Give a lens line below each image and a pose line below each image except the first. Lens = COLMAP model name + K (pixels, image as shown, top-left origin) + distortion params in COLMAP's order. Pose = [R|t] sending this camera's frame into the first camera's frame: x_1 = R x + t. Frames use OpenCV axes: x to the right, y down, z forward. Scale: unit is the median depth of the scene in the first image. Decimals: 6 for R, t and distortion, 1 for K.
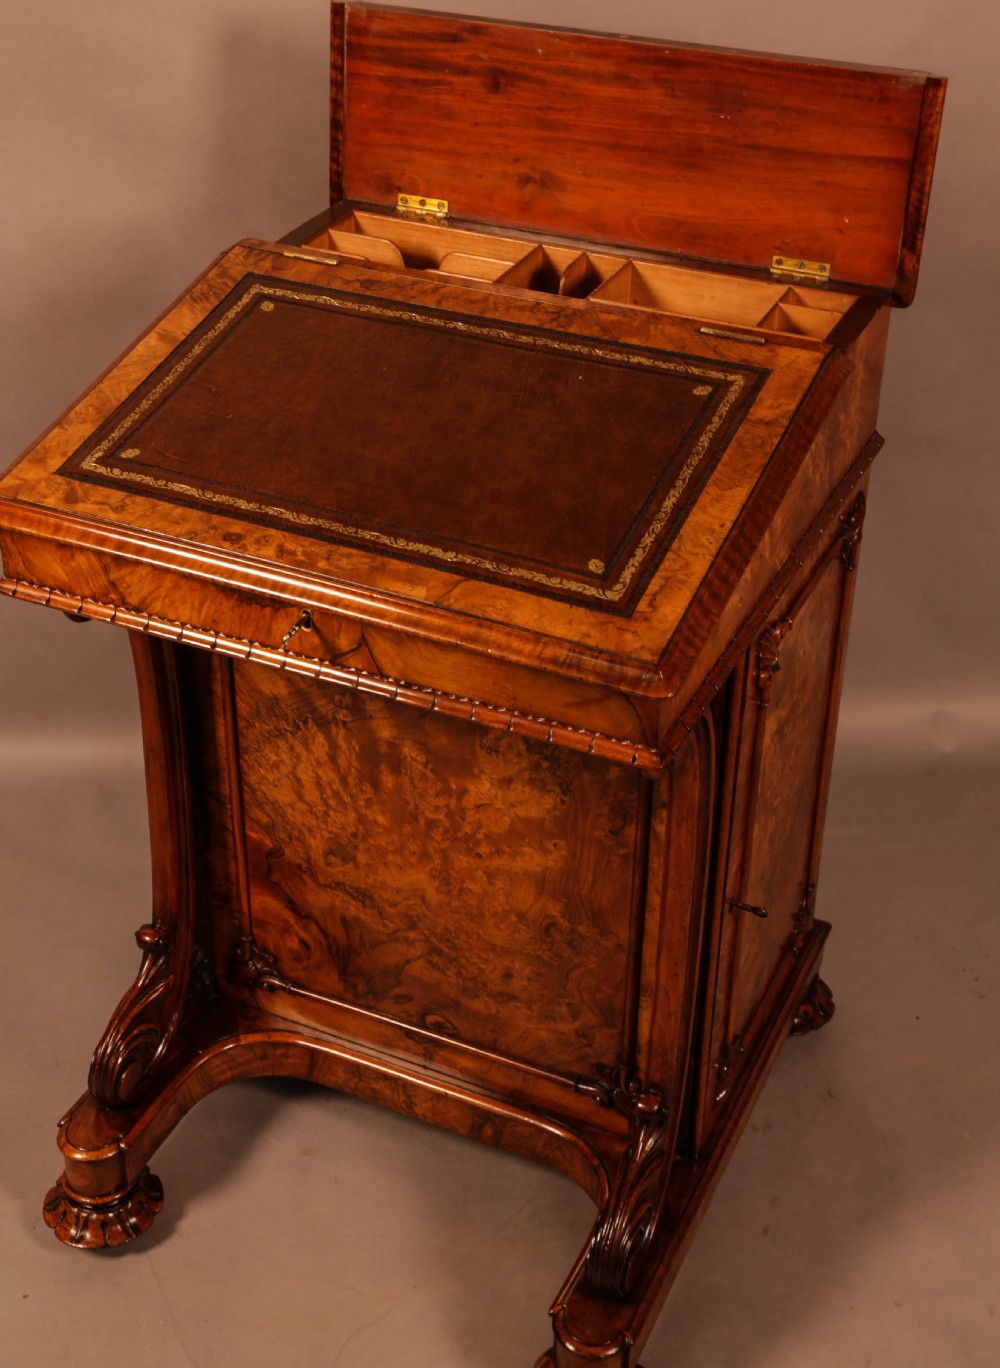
lens RADIAL K [[1974.5, 0, 497.4], [0, 1974.5, 611.3], [0, 0, 1]] dist [0.086937, 0.000000]
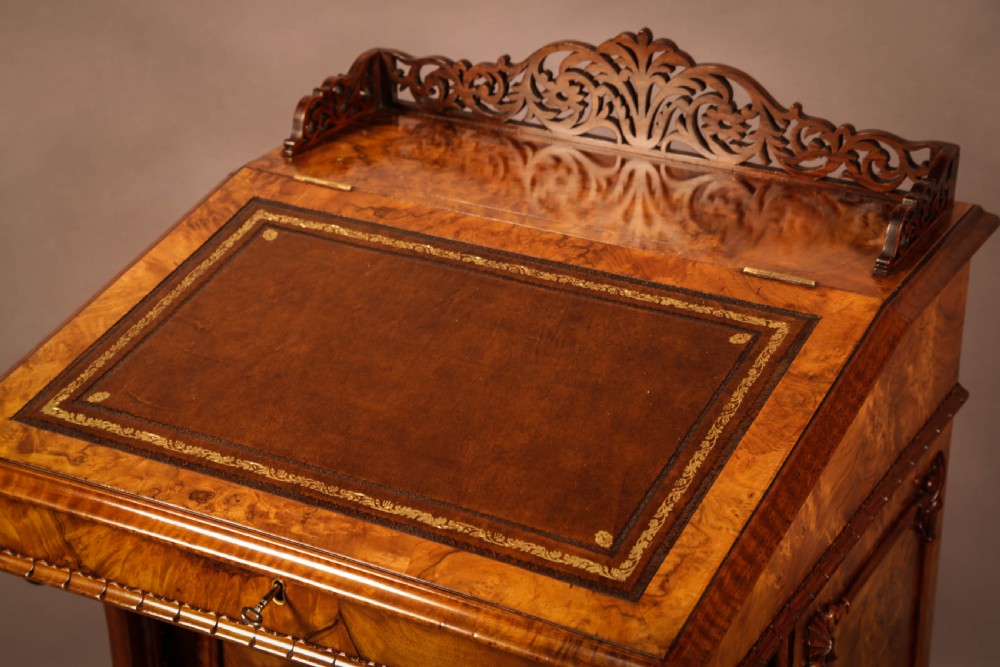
lens RADIAL K [[2105.6, 0, 499.9], [0, 2105.6, 330.4], [0, 0, 1]] dist [0.322206, 0.000000]
pose [[0.997852, 0.018148, -0.062938, 0.049940], [-0.024120, 0.995140, -0.095469, -0.019806], [0.060900, 0.096782, 0.993441, 0.045737]]
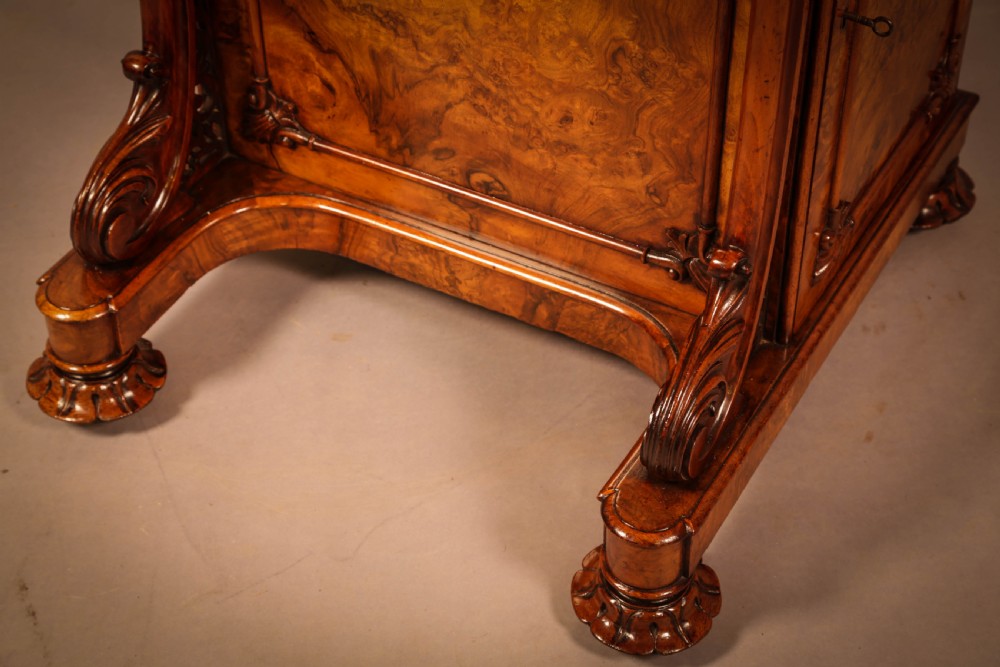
lens RADIAL K [[2105.6, 0, 497.5], [0, 2105.6, 347.5], [0, 0, 1]] dist [0.322206, 0.000000]
pose [[0.997350, 0.031727, -0.065472, 0.039281], [-0.018396, 0.980634, 0.194982, 0.111594], [0.070390, -0.193261, 0.978619, 0.124589]]
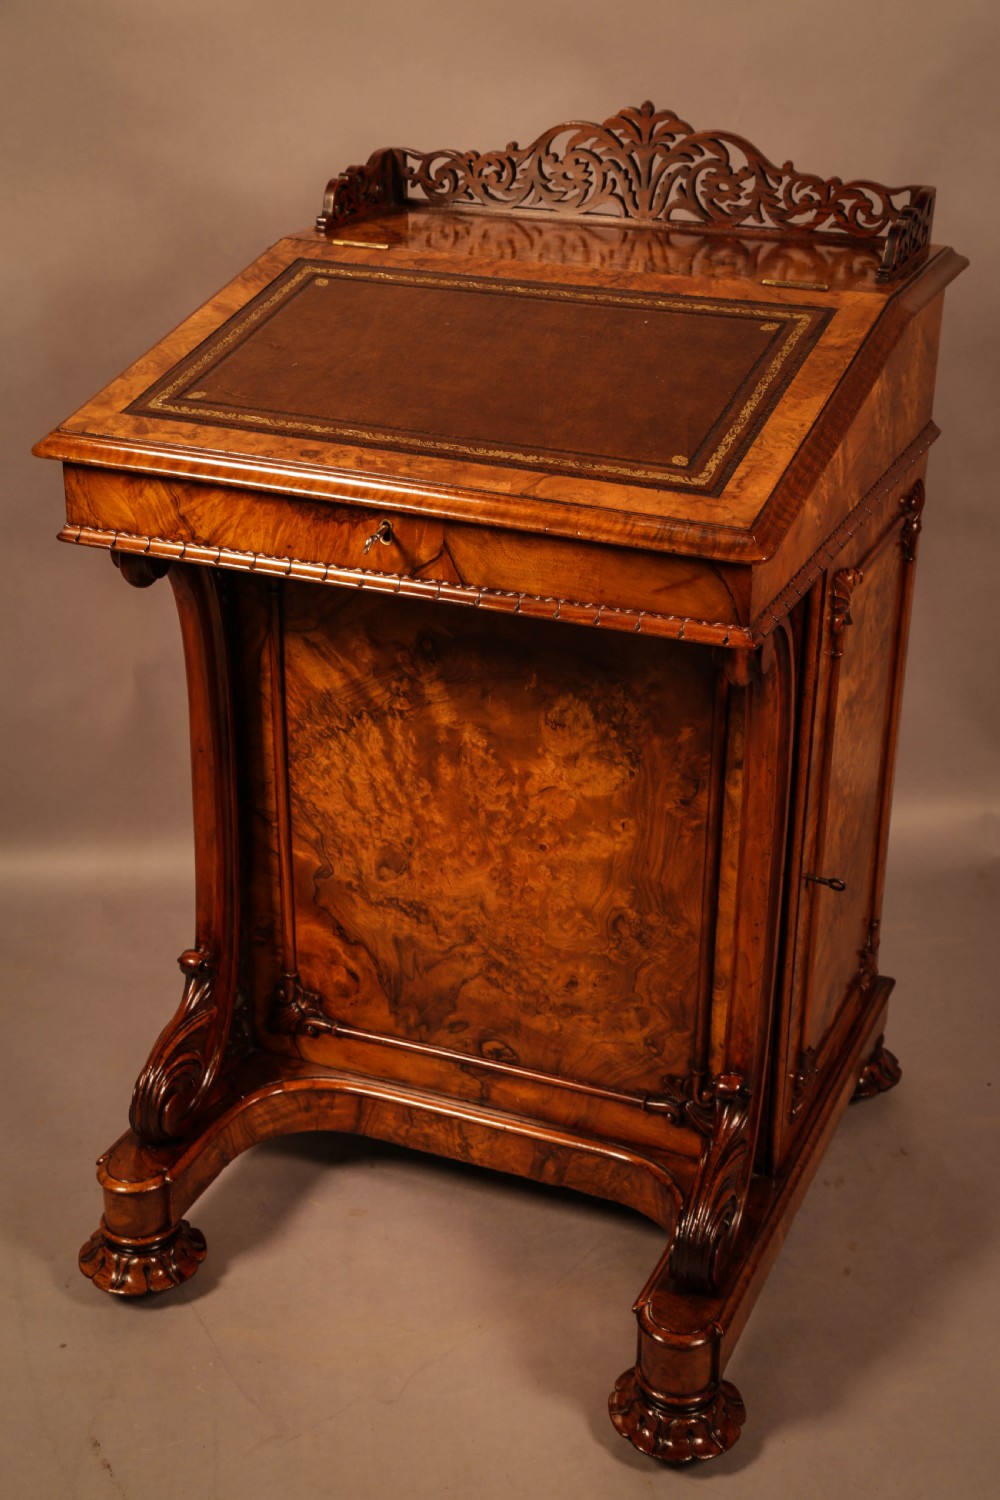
lens RADIAL K [[2178.7, 0, 500.0], [0, 2178.7, 741.8], [0, 0, 1]] dist [0.134304, 0.000000]
pose [[0.999416, -0.017509, 0.029349, -0.061691], [0.020761, 0.993217, -0.114408, 0.197893], [-0.027147, 0.114950, 0.993000, -0.065119]]
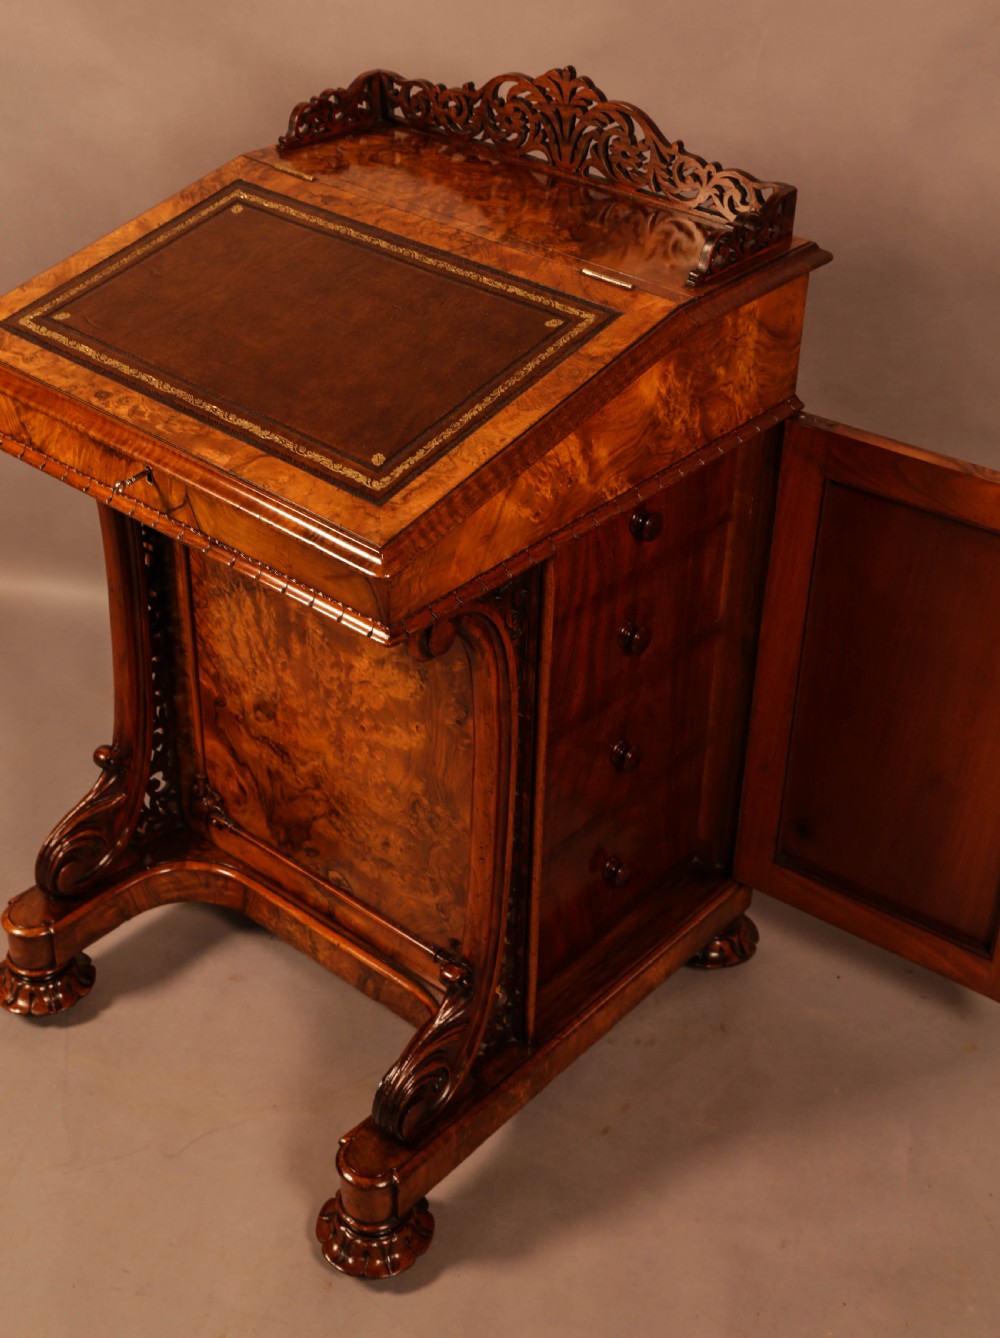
lens RADIAL K [[1917.1, 0, 489.2], [0, 1917.1, 586.7], [0, 0, 1]] dist [0.094514, 0.000000]
pose [[0.960287, 0.152139, -0.233885, 0.302850], [-0.151508, 0.988238, 0.020770, 0.012931], [0.234294, 0.015490, 0.972042, -0.024701]]
